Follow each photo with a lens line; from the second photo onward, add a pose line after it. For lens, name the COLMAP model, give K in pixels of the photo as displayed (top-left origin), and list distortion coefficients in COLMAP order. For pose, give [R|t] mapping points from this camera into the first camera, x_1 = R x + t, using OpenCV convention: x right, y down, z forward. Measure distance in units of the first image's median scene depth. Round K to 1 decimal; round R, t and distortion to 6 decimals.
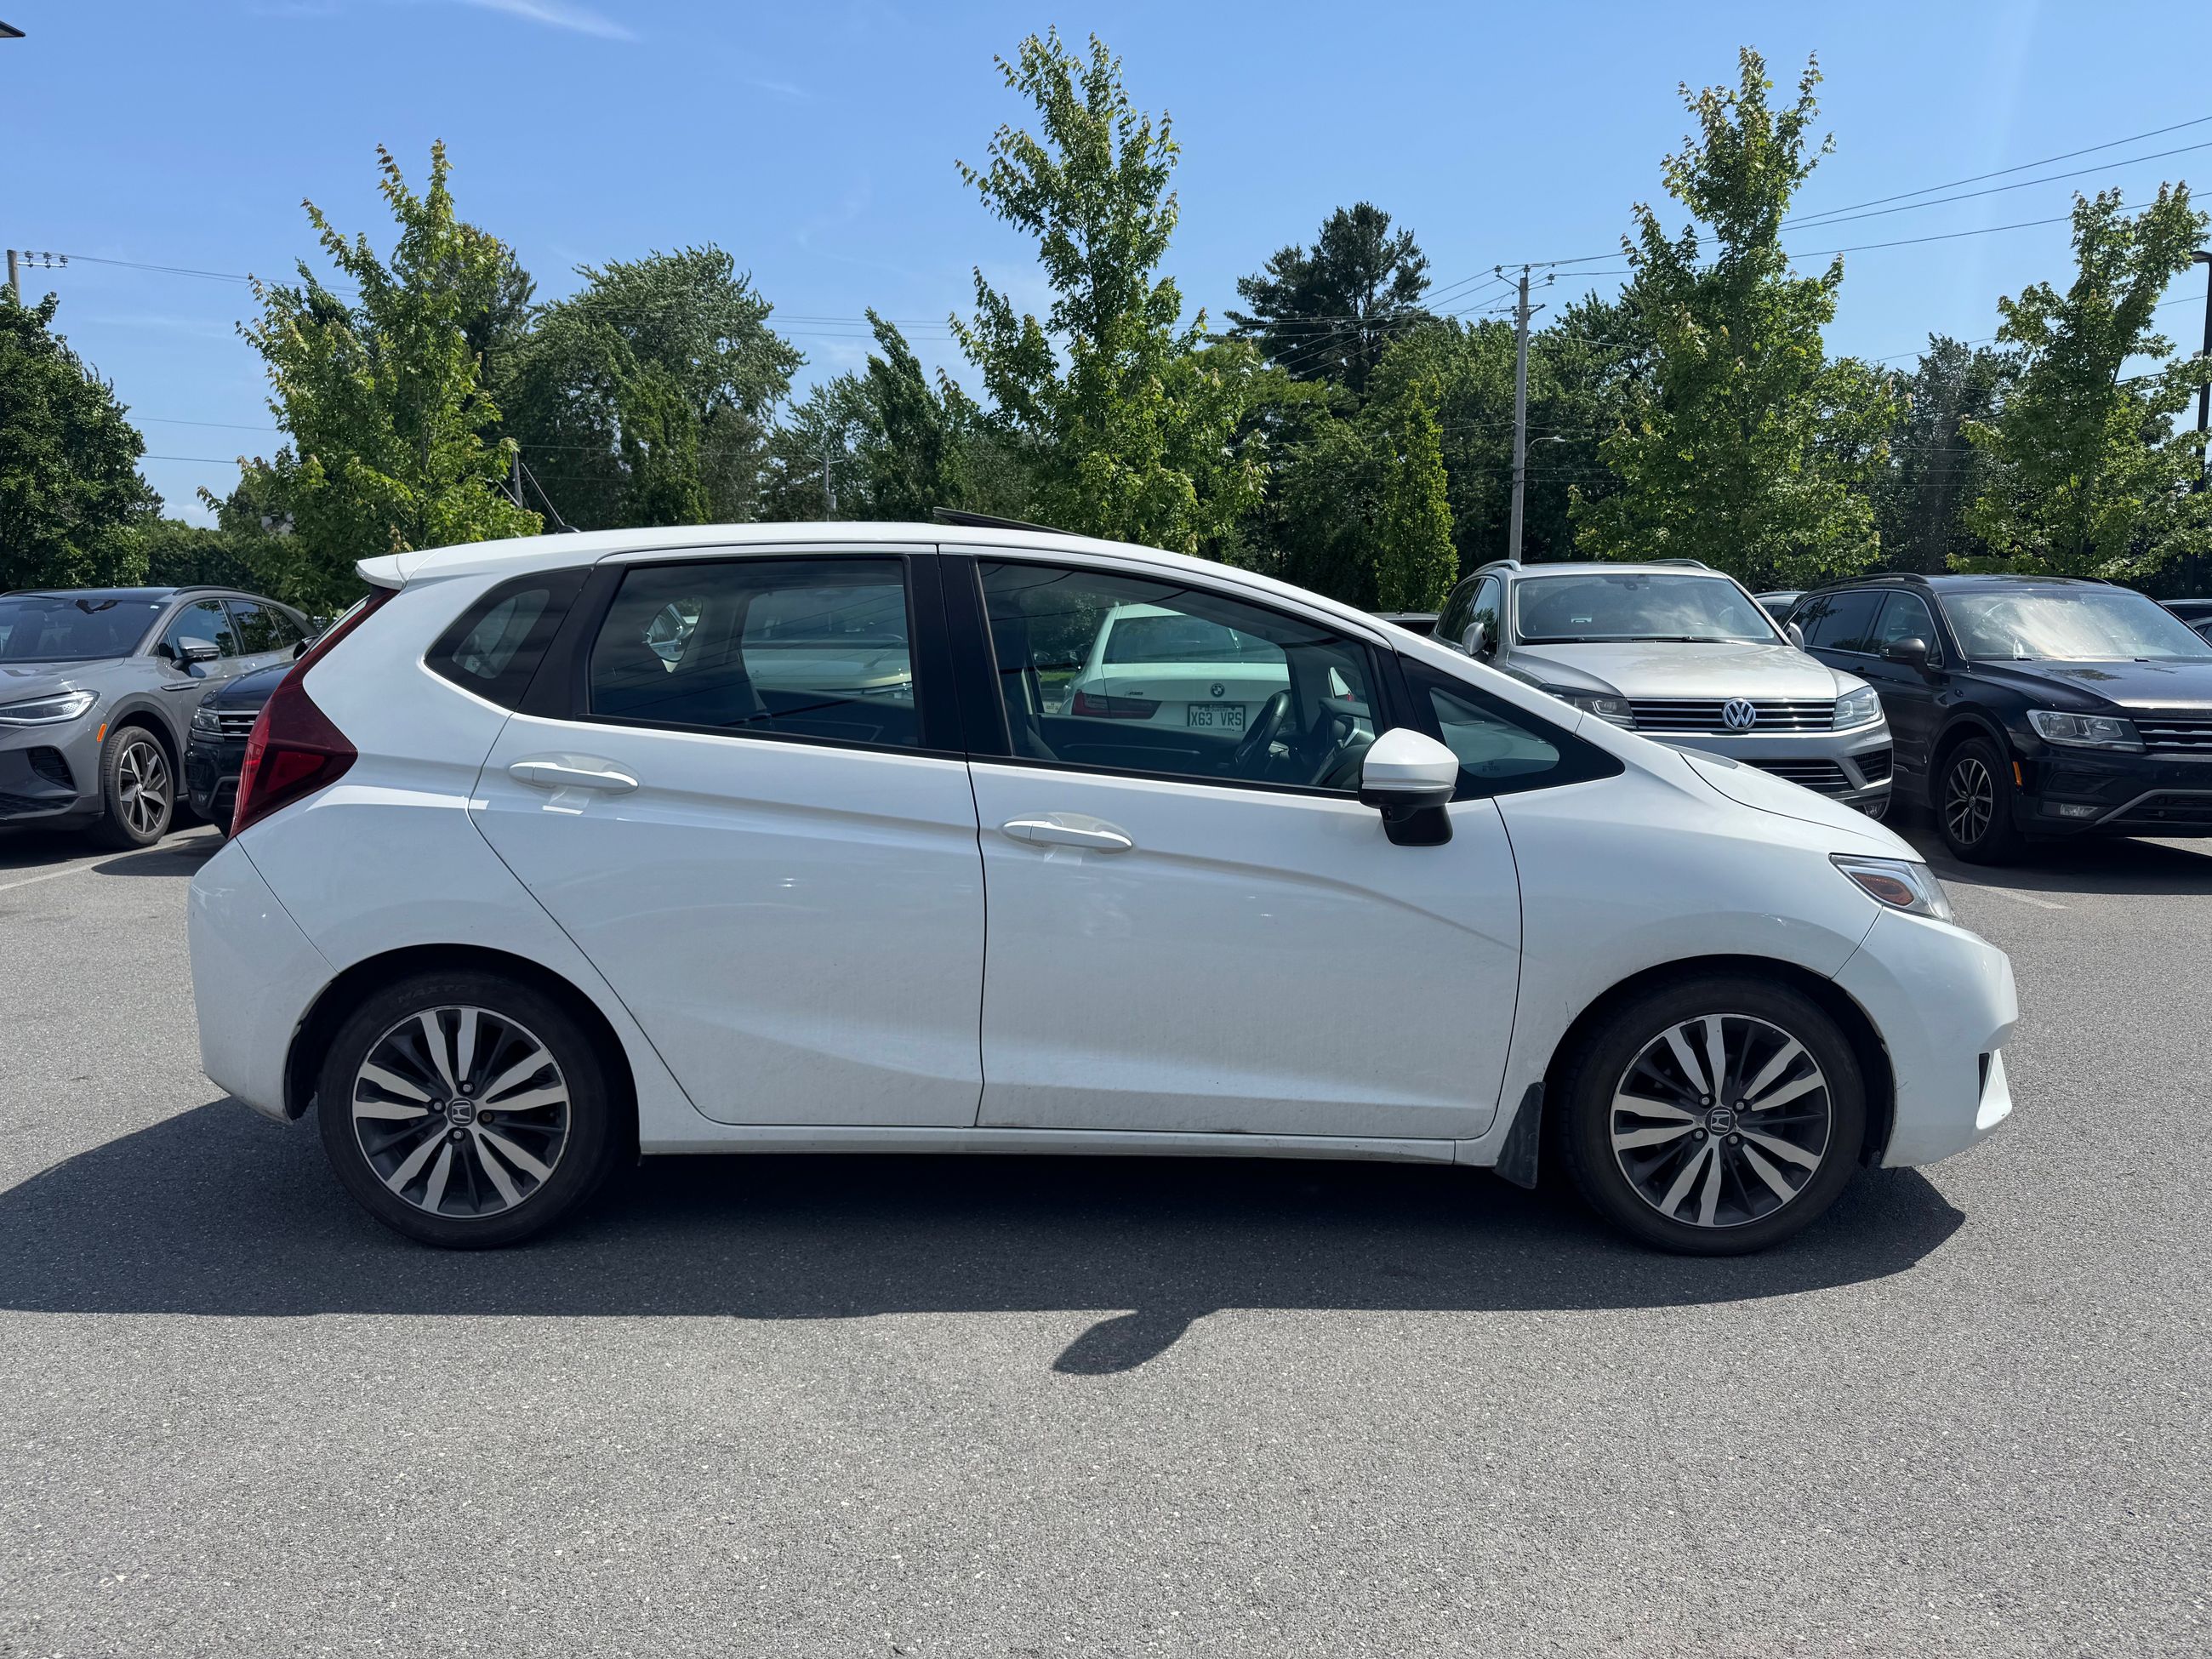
lens RADIAL K [[1724.4, 0, 1125.1], [0, 1724.4, 829.7], [0, 0, 1]] dist [-0.006520, -0.005069]
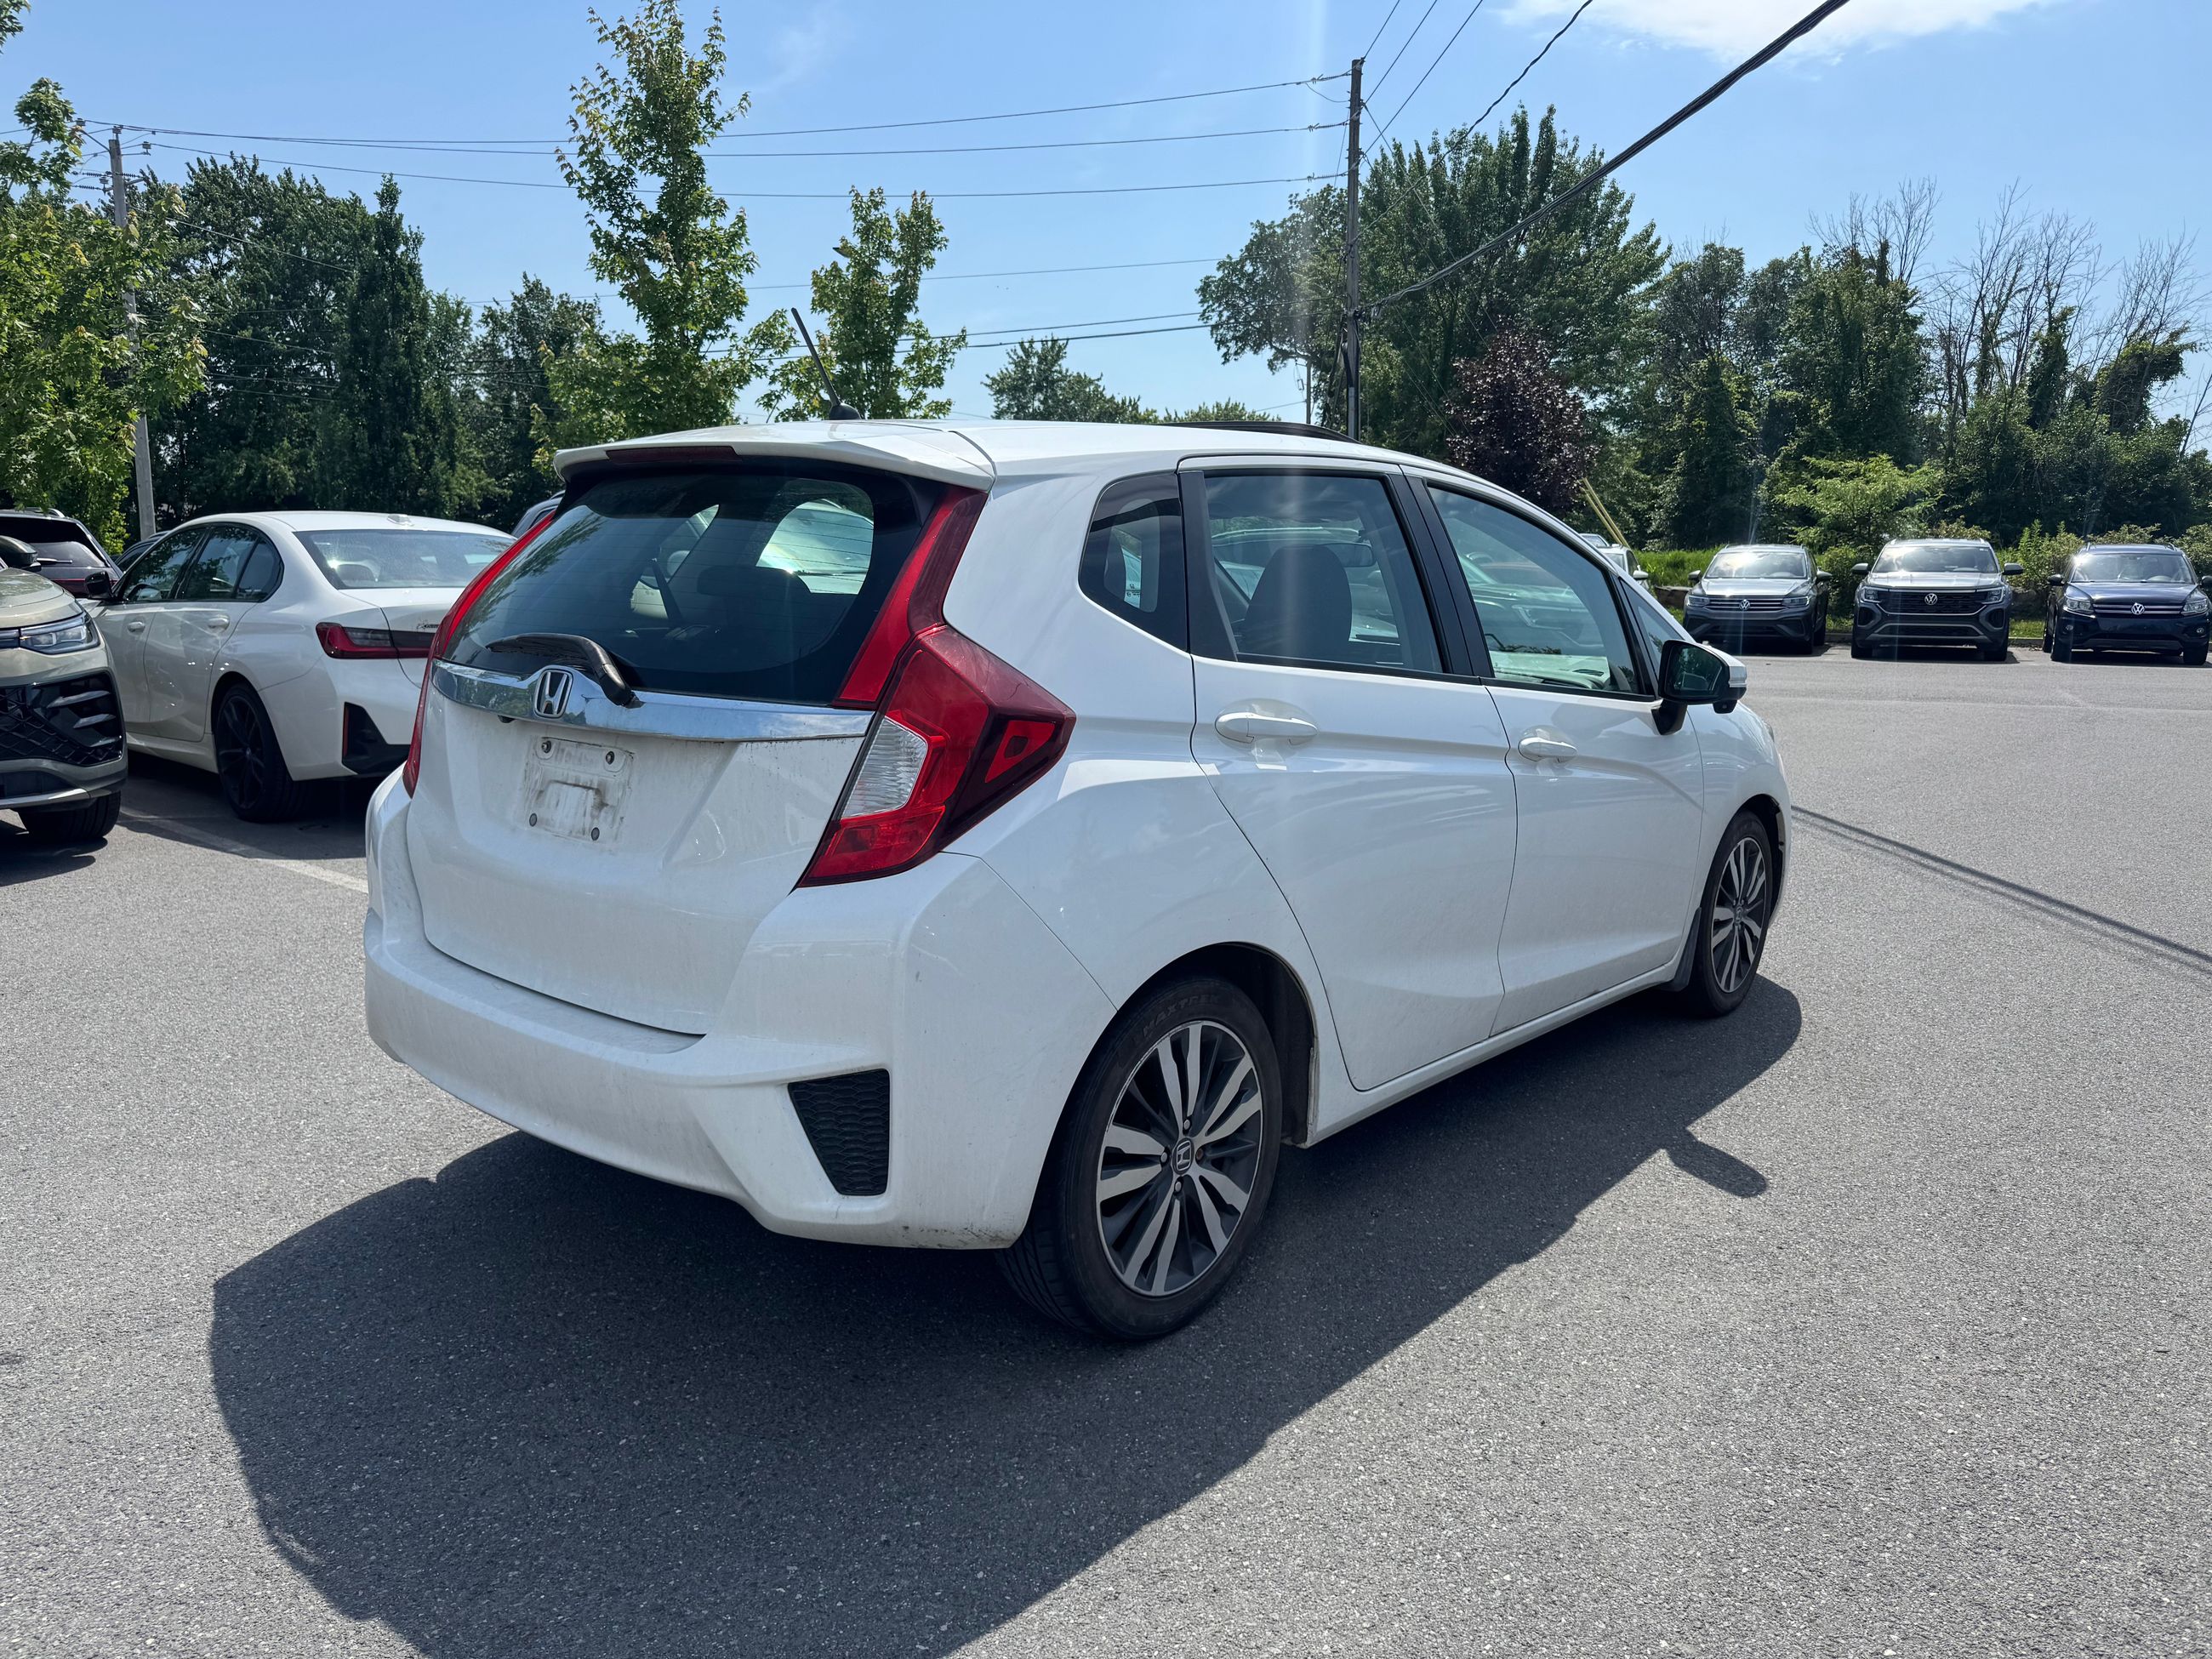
lens RADIAL K [[1690.4, 0, 1074.1], [0, 1690.4, 827.7], [0, 0, 1]] dist [0.025077, -0.001276]
pose [[0.615089, -0.113487, 0.780248, -1.011762], [0.080012, 0.993463, 0.081424, -0.055488], [-0.784388, 0.012346, 0.620148, 0.550323]]
